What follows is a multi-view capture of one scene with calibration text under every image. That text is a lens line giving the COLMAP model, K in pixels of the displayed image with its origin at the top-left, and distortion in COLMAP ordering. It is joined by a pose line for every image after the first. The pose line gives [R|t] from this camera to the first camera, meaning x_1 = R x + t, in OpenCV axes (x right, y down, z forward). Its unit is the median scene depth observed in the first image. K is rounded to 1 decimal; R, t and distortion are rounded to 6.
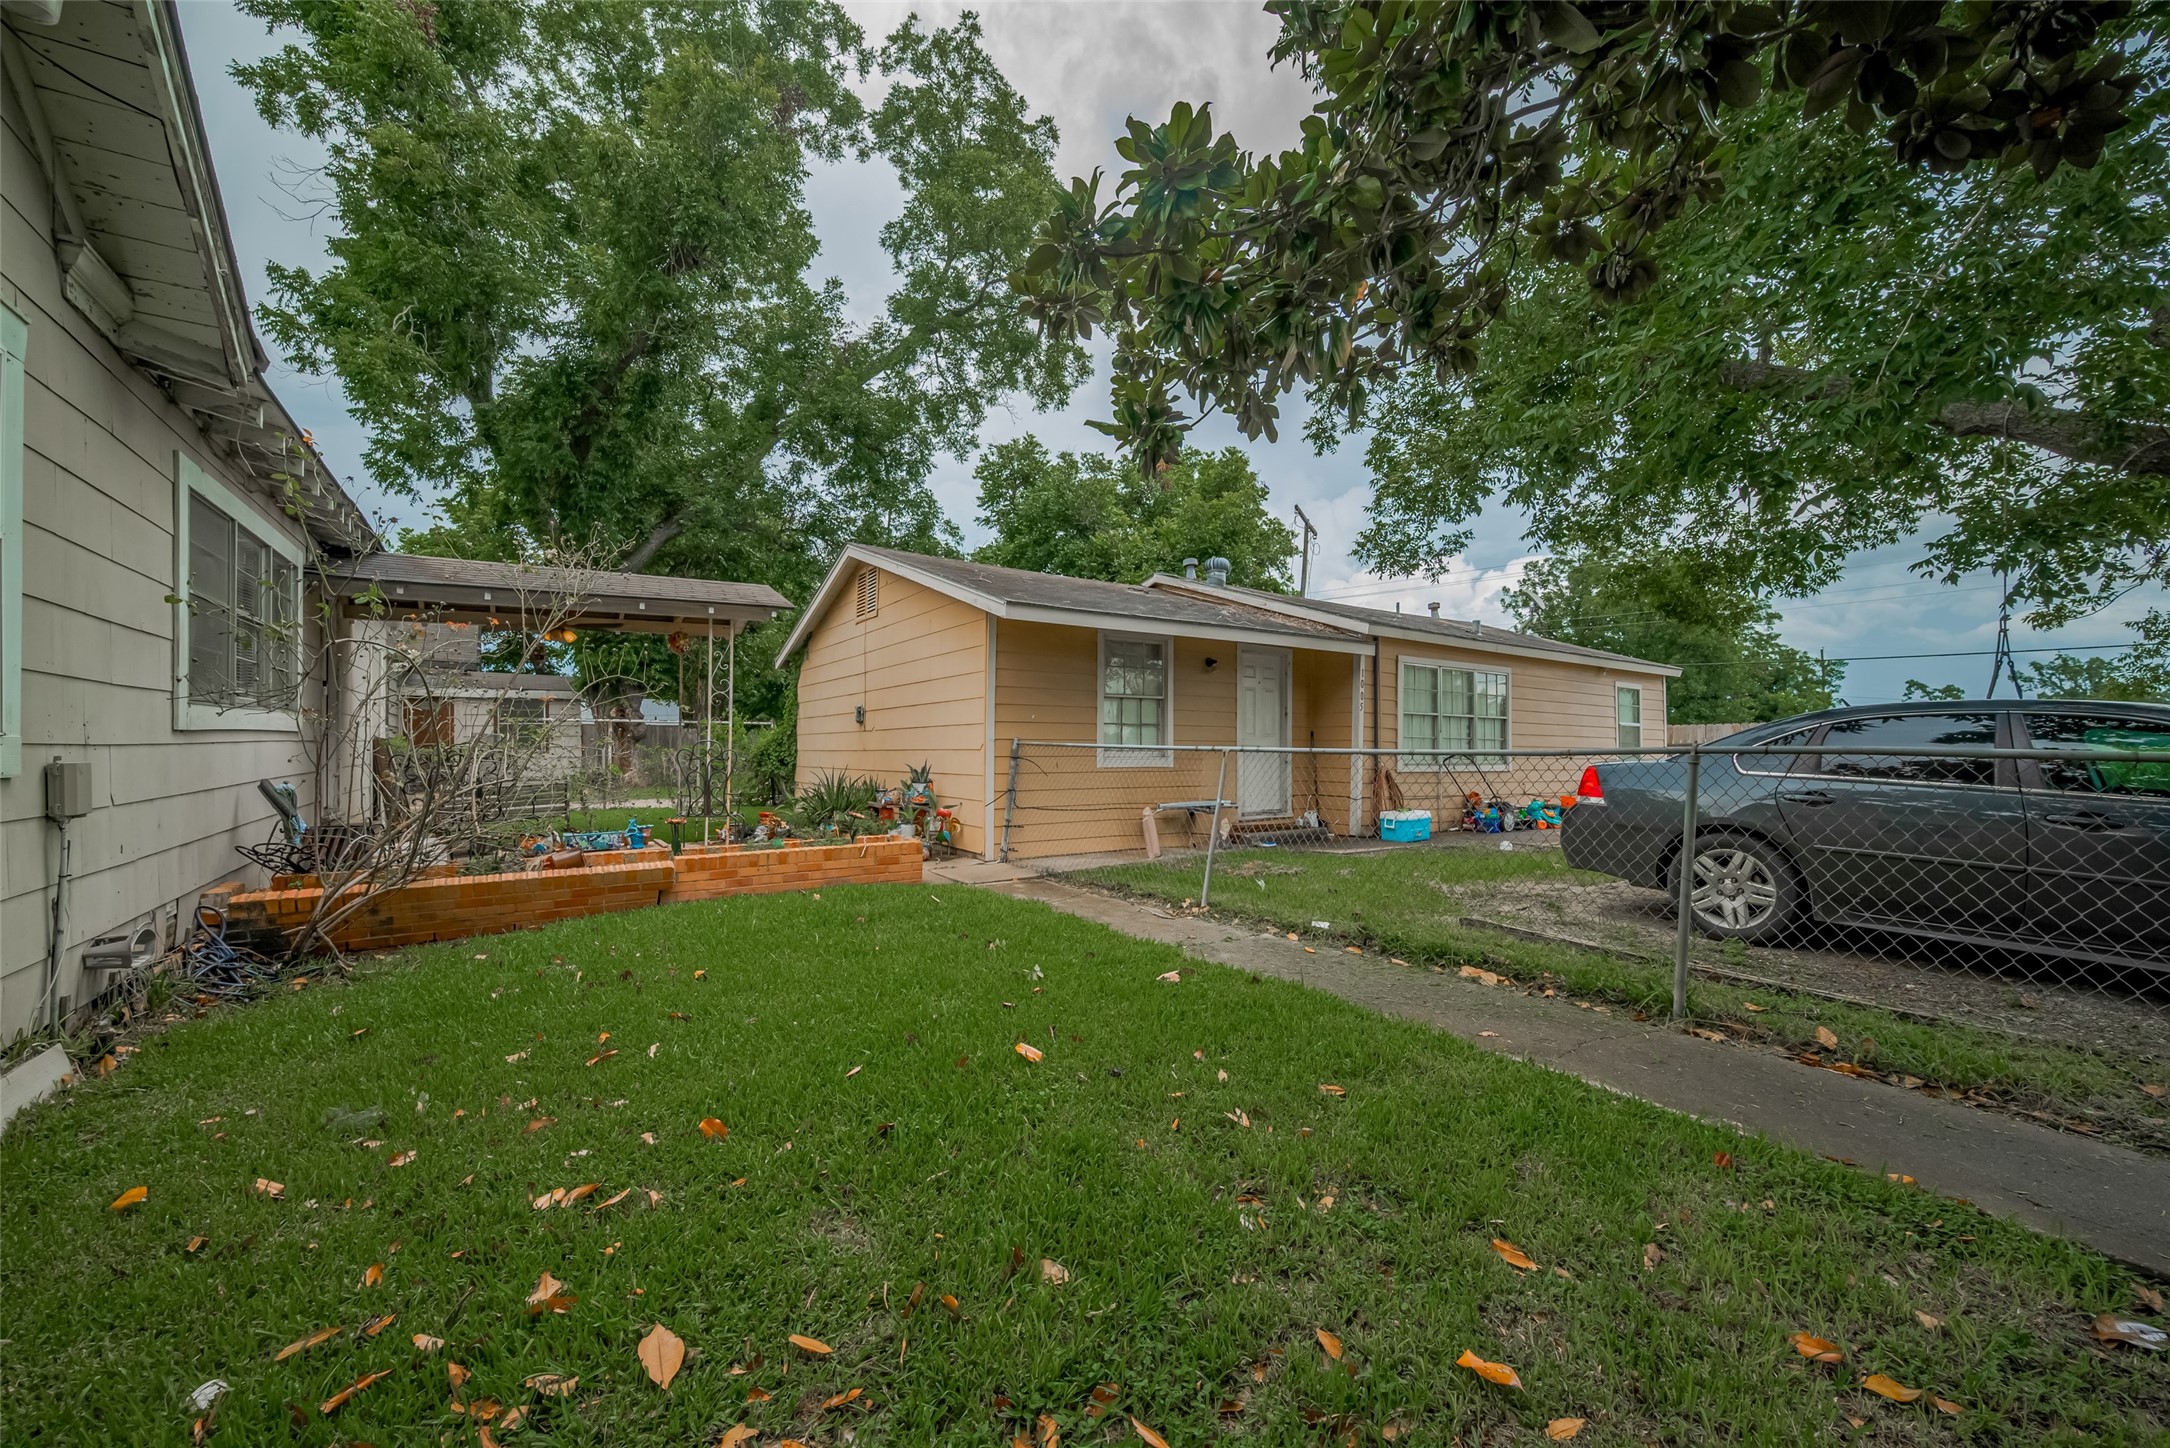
lens RADIAL K [[861.9, 0, 1091.8], [0, 861.9, 733.6], [0, 0, 1]] dist [0.000826, -0.000866]
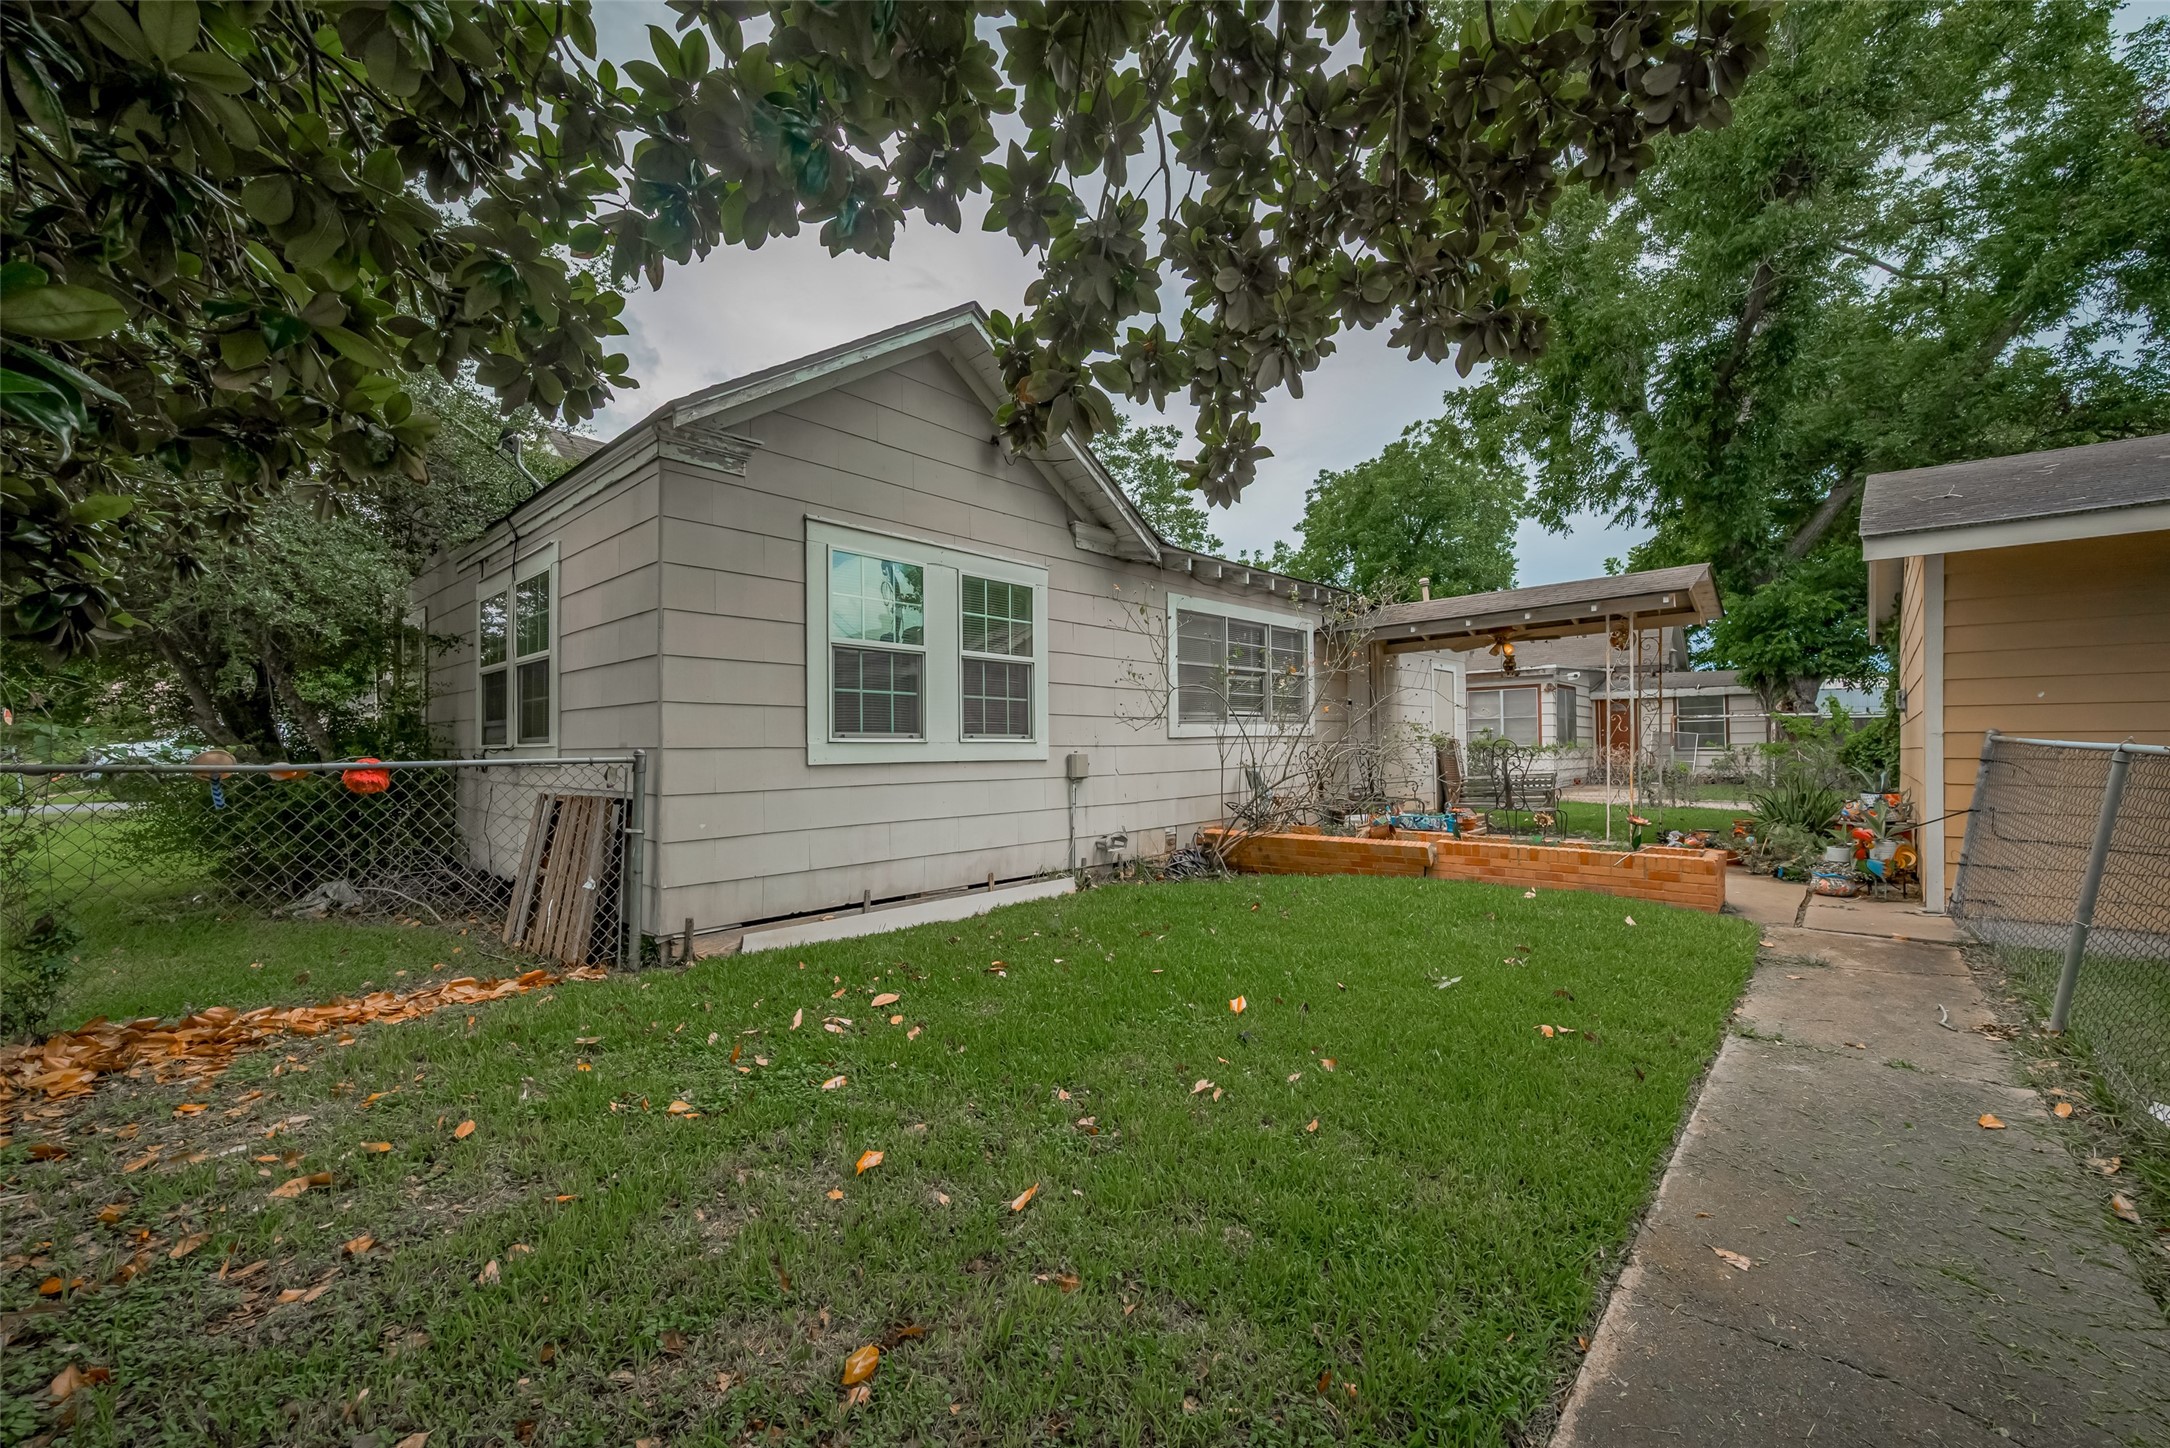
lens RADIAL K [[861.9, 0, 1090.2], [0, 861.9, 735.7], [0, 0, 1]] dist [0.000826, -0.000866]
pose [[0.236037, -0.012756, -0.971660, 0.535167], [0.018336, 0.999794, -0.008671, 0.003195], [0.971571, -0.015769, 0.236223, 0.265176]]
